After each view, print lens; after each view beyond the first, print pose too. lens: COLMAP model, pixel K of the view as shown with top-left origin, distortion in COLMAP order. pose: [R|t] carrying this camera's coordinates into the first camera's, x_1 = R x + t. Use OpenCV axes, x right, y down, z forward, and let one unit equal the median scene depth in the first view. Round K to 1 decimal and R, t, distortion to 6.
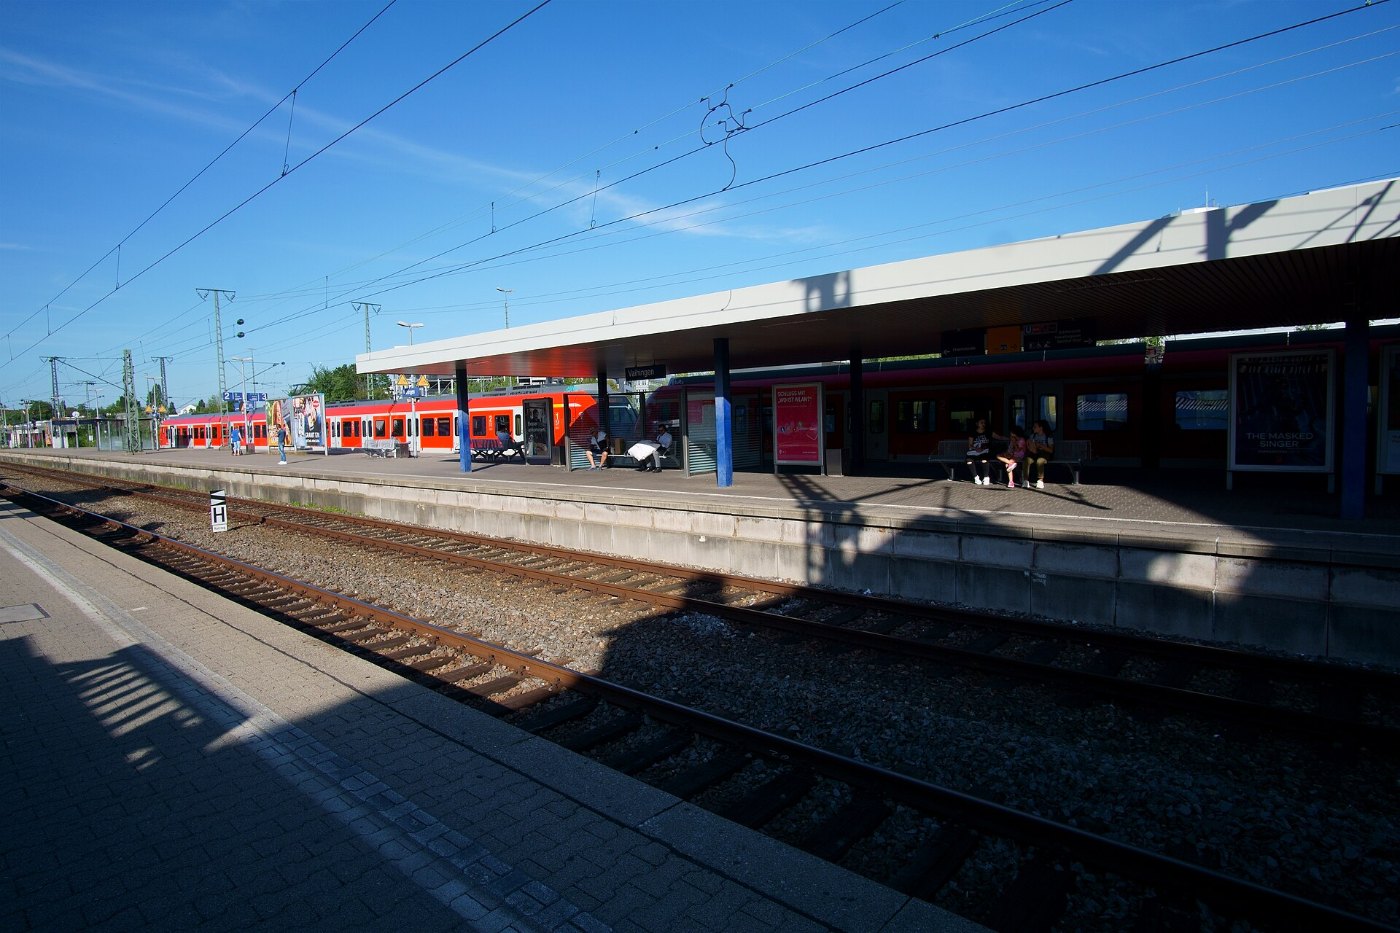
lens RADIAL K [[781.6, 0, 713.8], [0, 781.6, 470.7], [0, 0, 1]] dist [-0.029316, 0.002373]
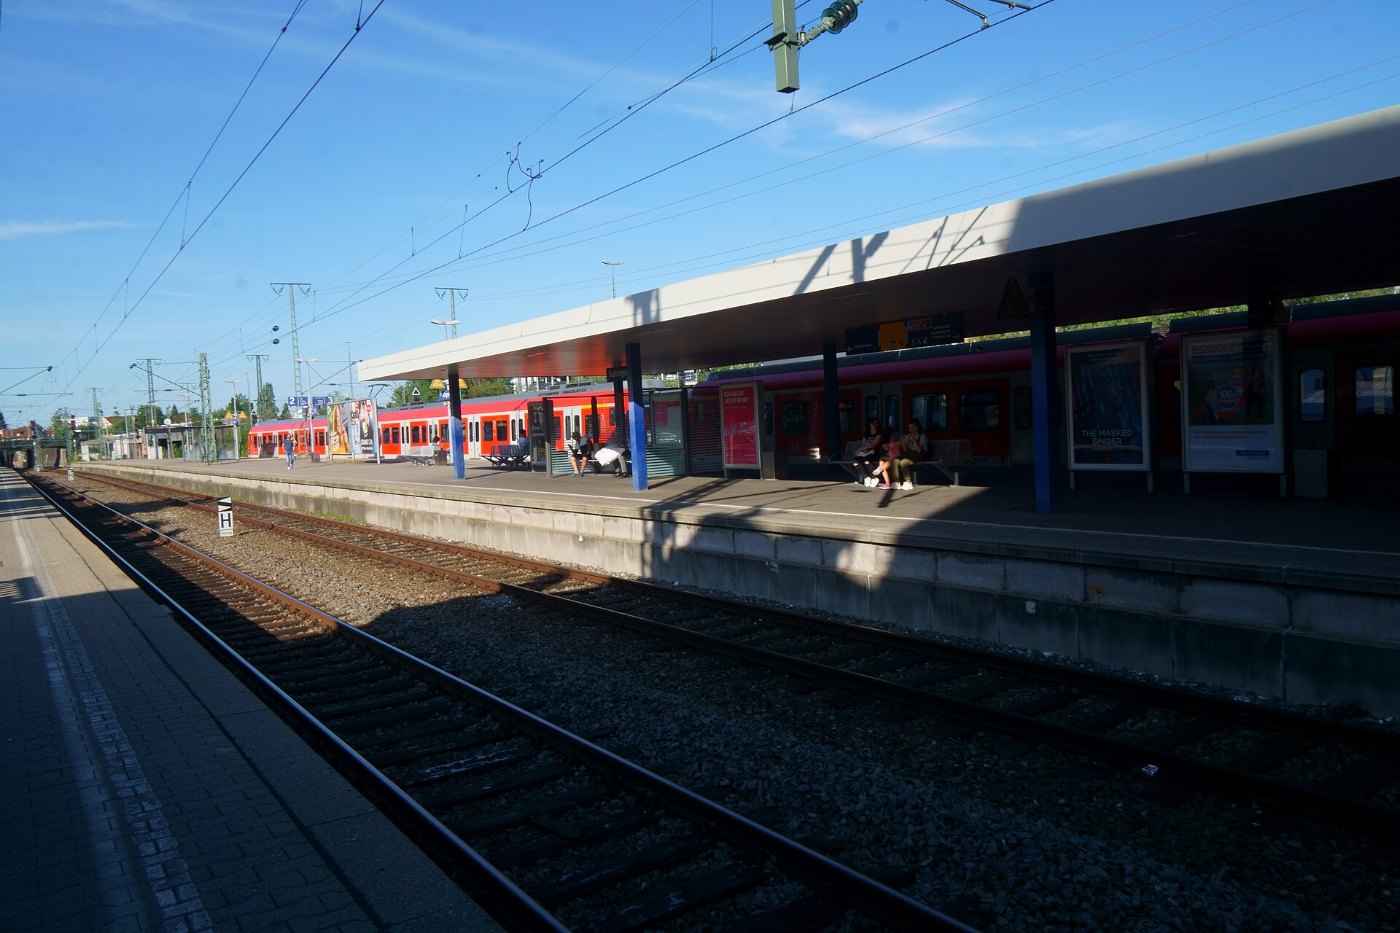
lens RADIAL K [[1098.1, 0, 700.0], [0, 1098.1, 466.5], [0, 0, 1]] dist [0.003971, -0.004974]
pose [[0.964153, -0.008790, -0.265203, 0.545714], [0.004819, 0.999866, -0.015618, 0.013819], [0.265305, 0.013780, 0.964066, -0.400155]]
